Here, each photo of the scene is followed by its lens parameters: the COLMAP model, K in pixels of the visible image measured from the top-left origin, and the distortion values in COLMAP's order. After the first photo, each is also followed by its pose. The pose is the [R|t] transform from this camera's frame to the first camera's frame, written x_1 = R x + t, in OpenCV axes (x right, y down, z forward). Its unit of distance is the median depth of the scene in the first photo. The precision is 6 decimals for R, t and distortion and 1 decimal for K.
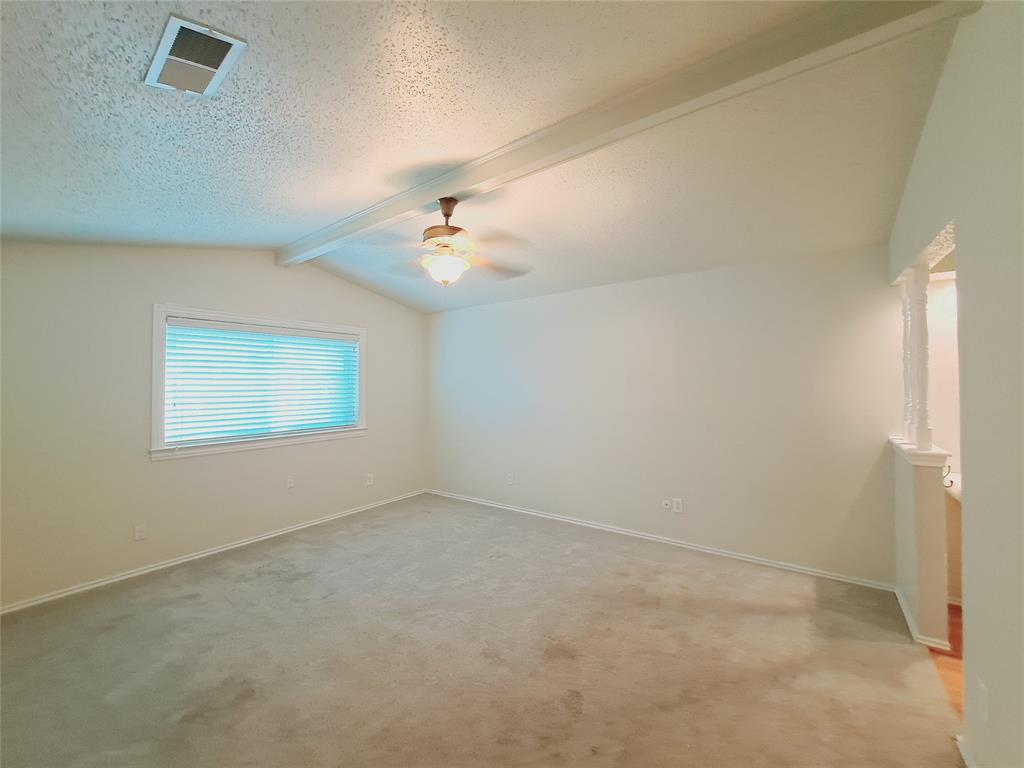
lens RADIAL K [[413.7, 0, 507.1], [0, 413.7, 379.7], [0, 0, 1]] dist [-0.014033, -0.000266]
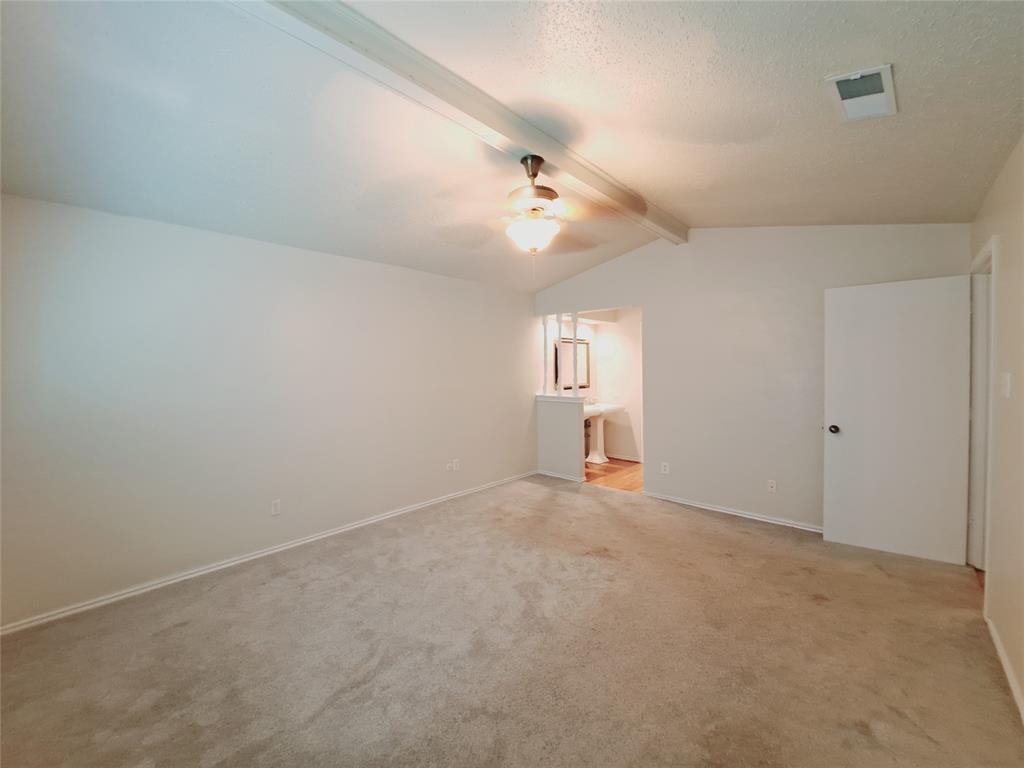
lens RADIAL K [[413.7, 0, 507.1], [0, 413.7, 379.7], [0, 0, 1]] dist [-0.014033, -0.000266]
pose [[0.105029, -0.019245, 0.994283, -1.009849], [-0.002147, 0.999806, 0.019579, 0.032214], [-0.994467, -0.004191, 0.104967, 0.911930]]
